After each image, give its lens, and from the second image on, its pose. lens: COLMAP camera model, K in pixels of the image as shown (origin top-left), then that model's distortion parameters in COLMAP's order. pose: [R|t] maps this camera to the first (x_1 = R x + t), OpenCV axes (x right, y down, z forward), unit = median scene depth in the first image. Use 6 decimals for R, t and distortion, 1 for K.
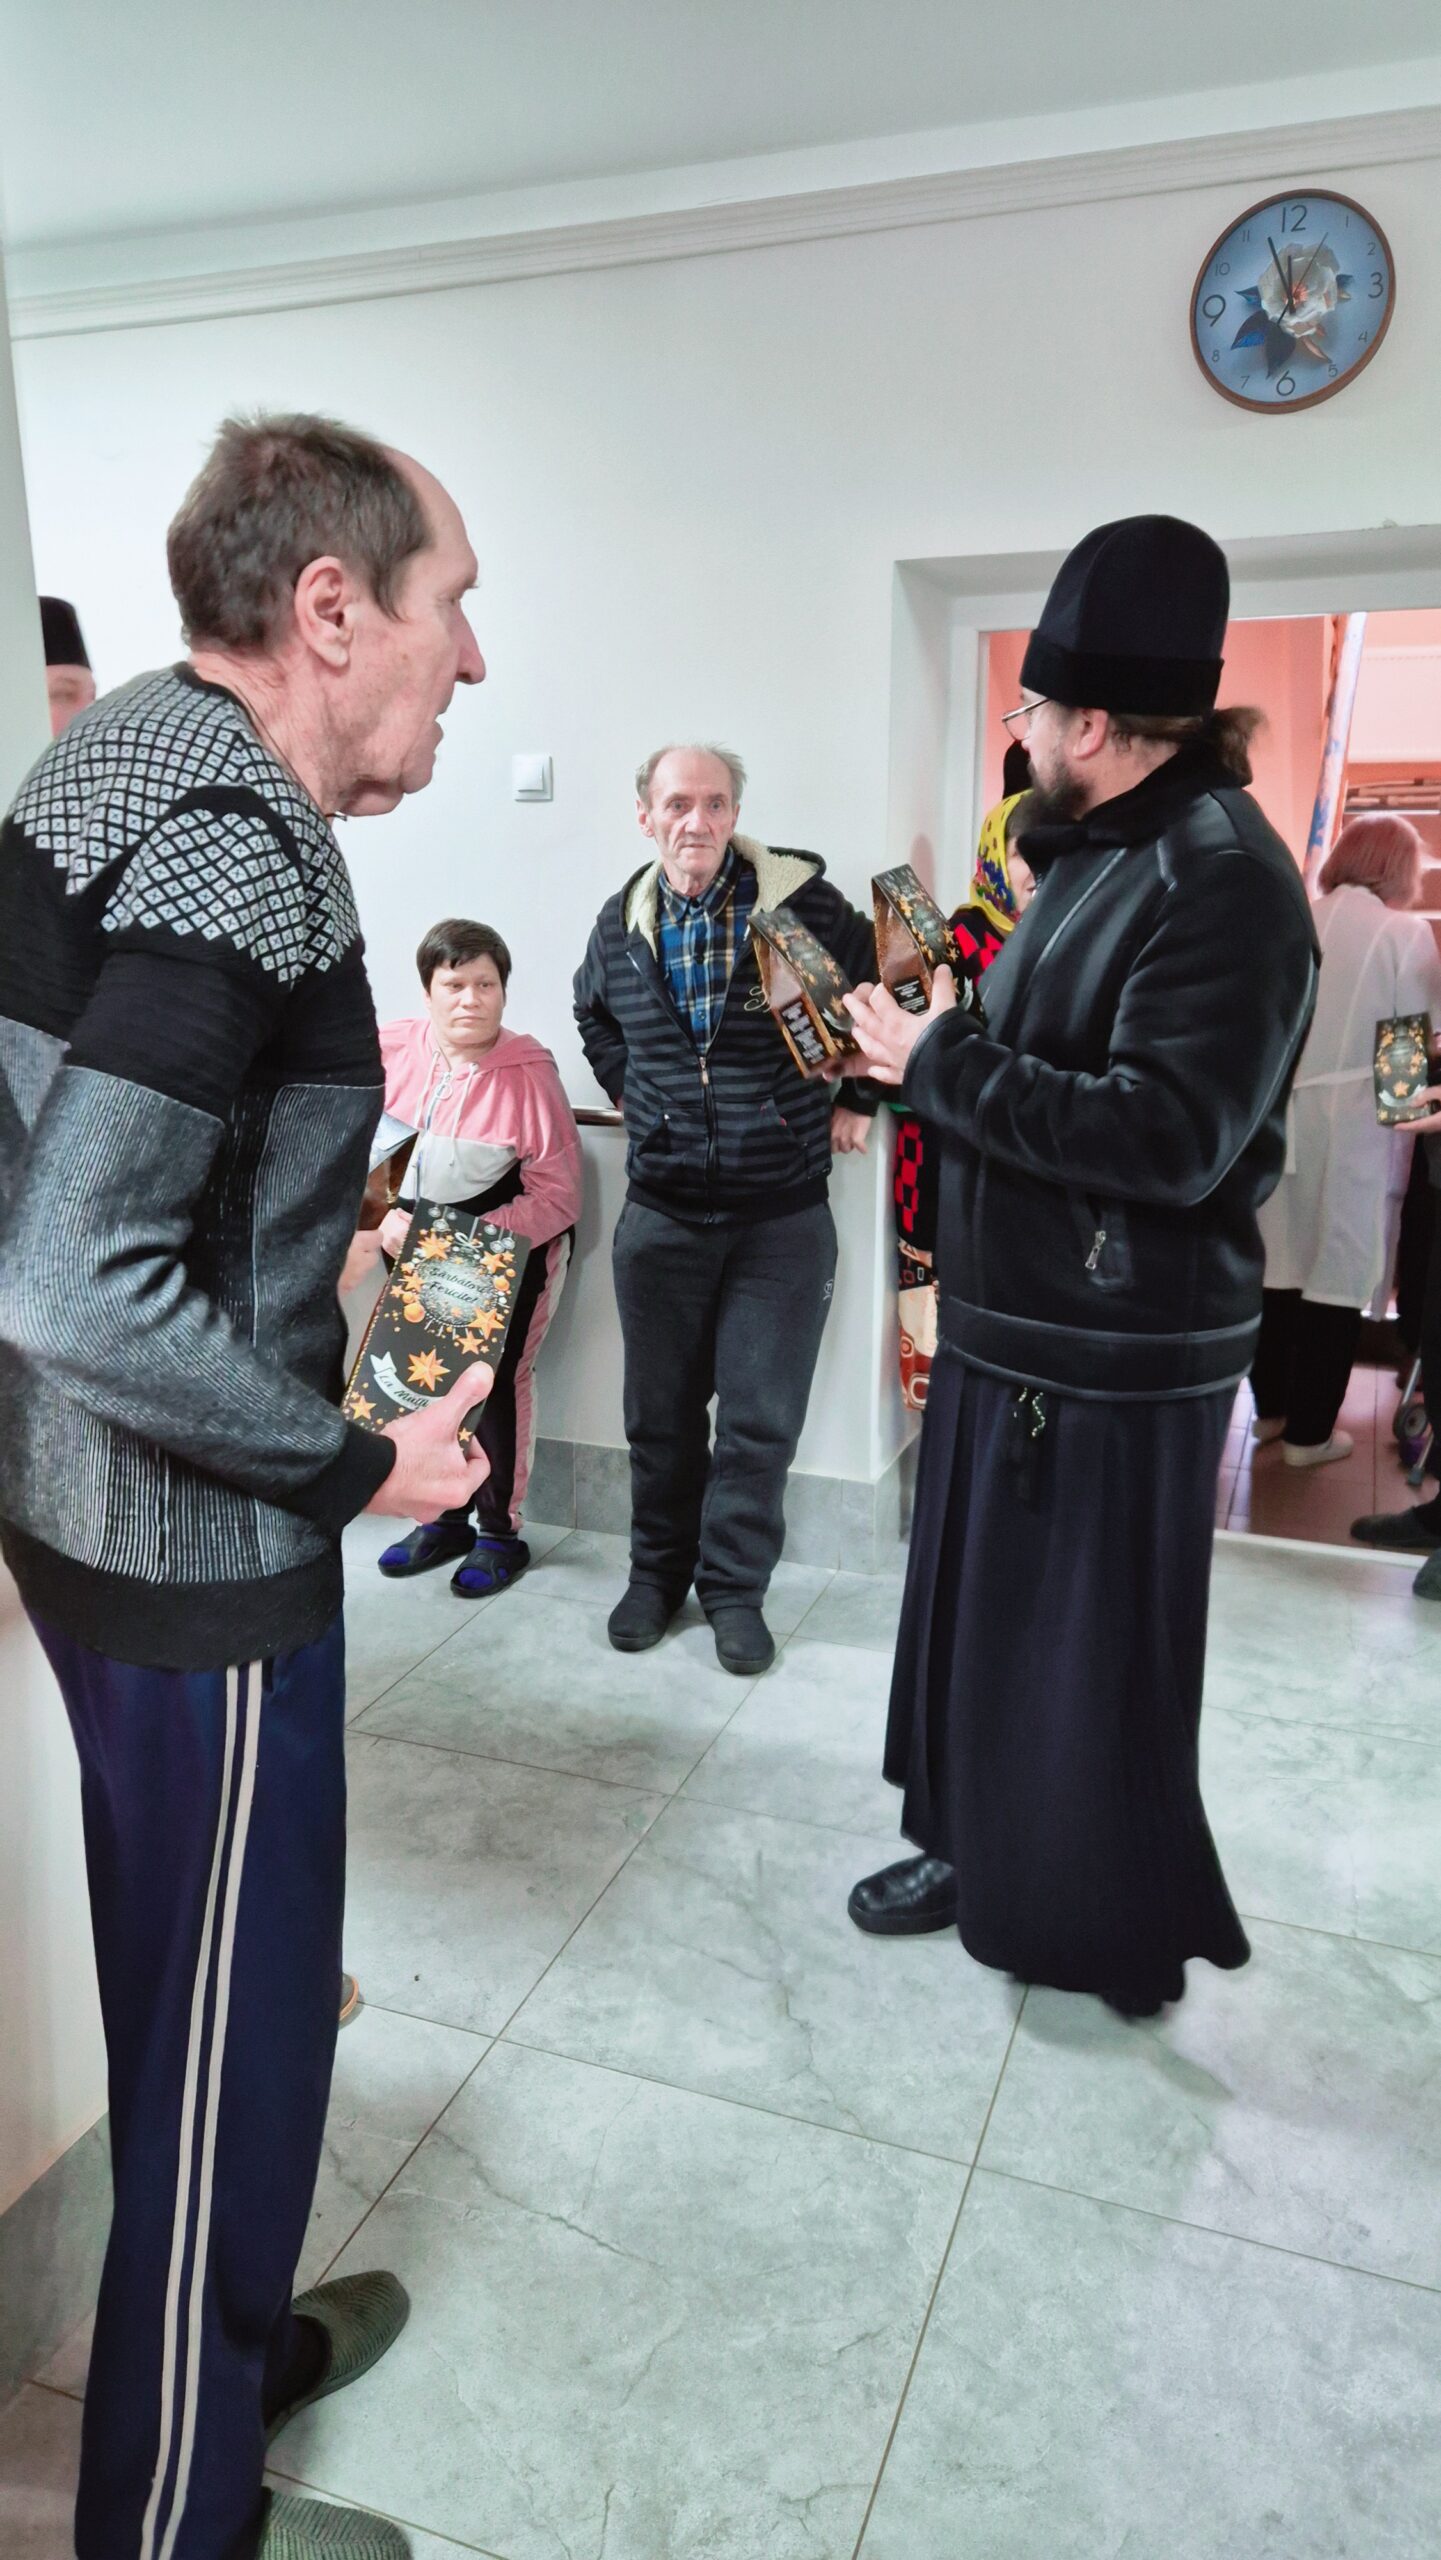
lens RADIAL K [[1679.0, 0, 725.1], [0, 1679.0, 1236.6], [0, 0, 1]] dist [0.062071, -0.051811]
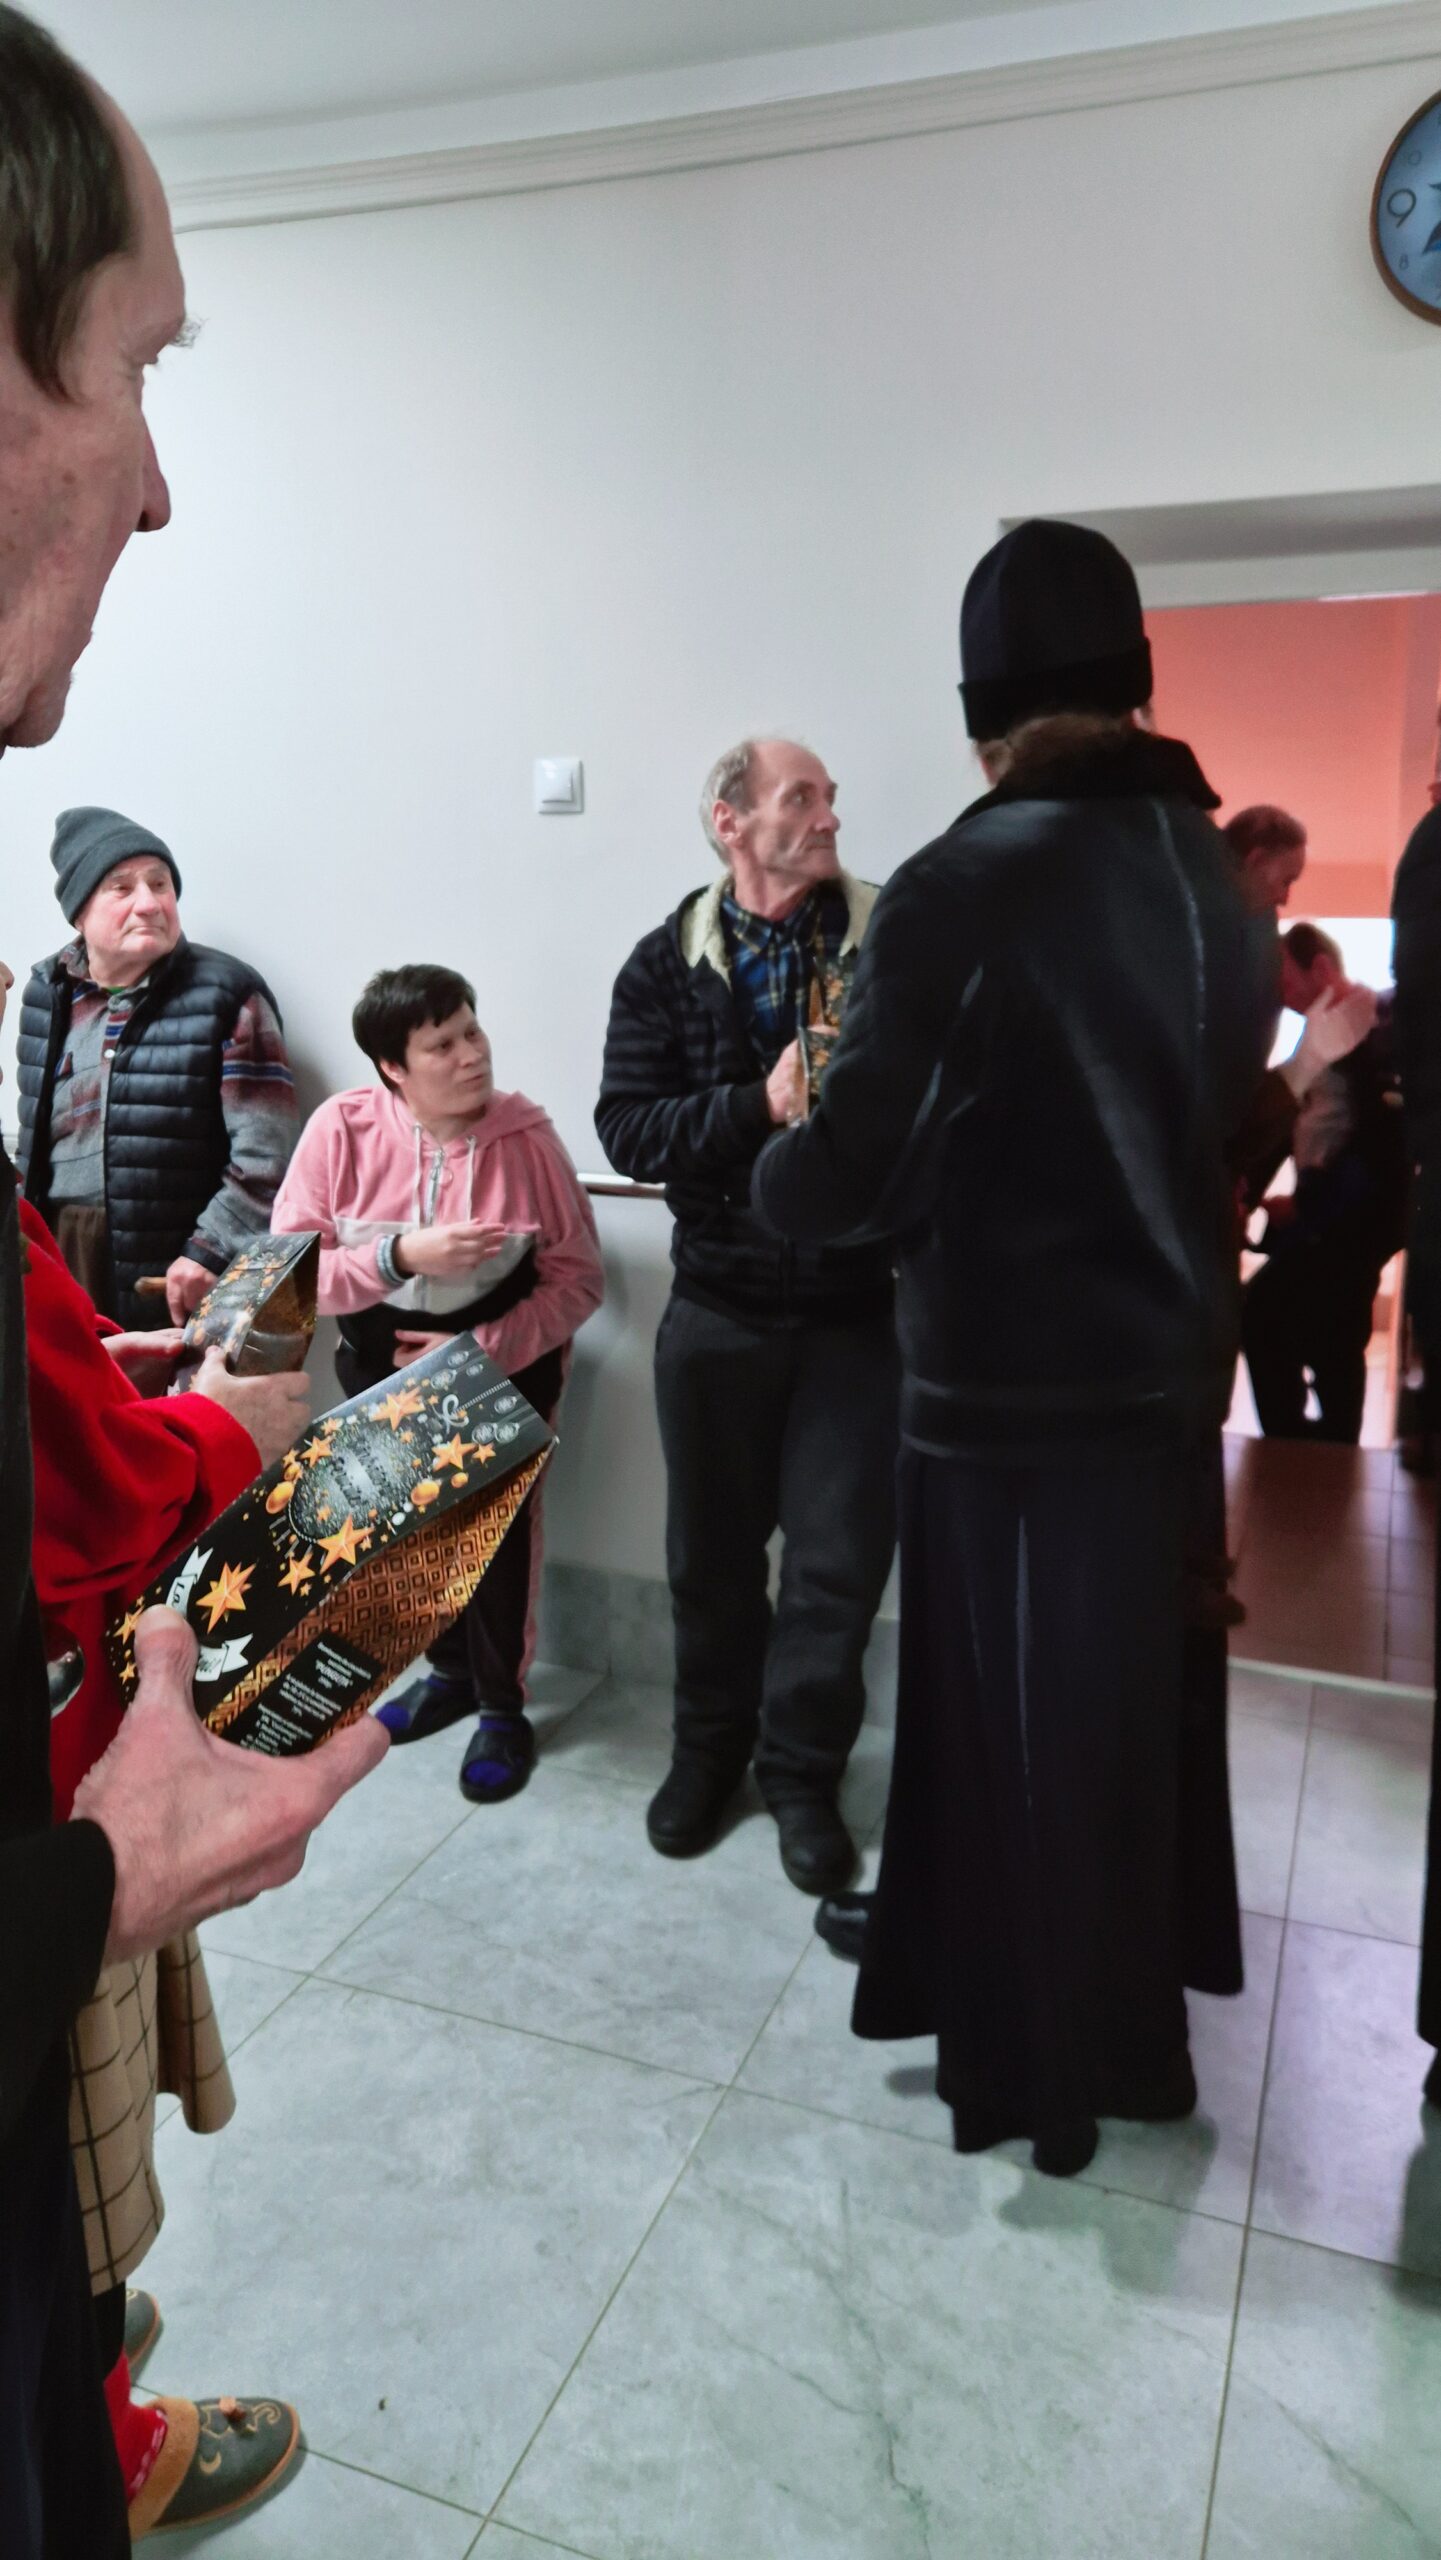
lens RADIAL K [[1726.1, 0, 733.9], [0, 1726.1, 1238.0], [0, 0, 1]] dist [0.009452, -0.003675]
pose [[0.999748, 0.005065, -0.021859, -0.014264], [-0.005390, 0.999875, -0.014851, -0.045917], [0.021781, 0.014965, 0.999651, 0.215812]]
